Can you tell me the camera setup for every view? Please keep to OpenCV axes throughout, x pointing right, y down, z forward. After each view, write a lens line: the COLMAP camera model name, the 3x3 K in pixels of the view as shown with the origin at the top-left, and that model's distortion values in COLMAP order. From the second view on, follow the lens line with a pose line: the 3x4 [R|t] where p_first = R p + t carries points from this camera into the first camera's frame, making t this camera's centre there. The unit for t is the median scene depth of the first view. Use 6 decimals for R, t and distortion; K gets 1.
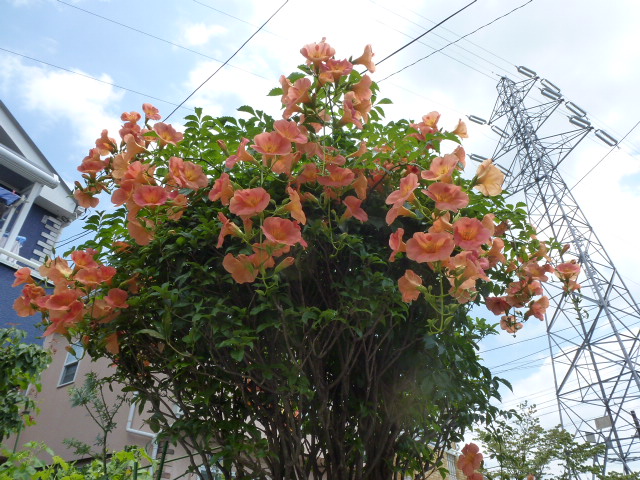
lens RADIAL K [[491.6, 0, 322.0], [0, 491.6, 239.3], [0, 0, 1]] dist [-0.005746, -0.000494]
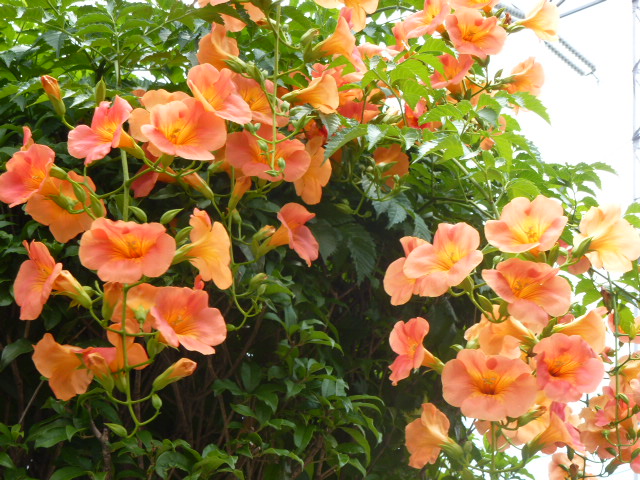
lens RADIAL K [[1413.5, 0, 319.6], [0, 1413.5, 240.4], [0, 0, 1]] dist [-0.243150, 0.000000]
pose [[0.975176, 0.101571, 0.196762, -0.208963], [-0.113444, 0.992285, 0.050011, -0.151910], [-0.190164, -0.071091, 0.979175, -0.311862]]
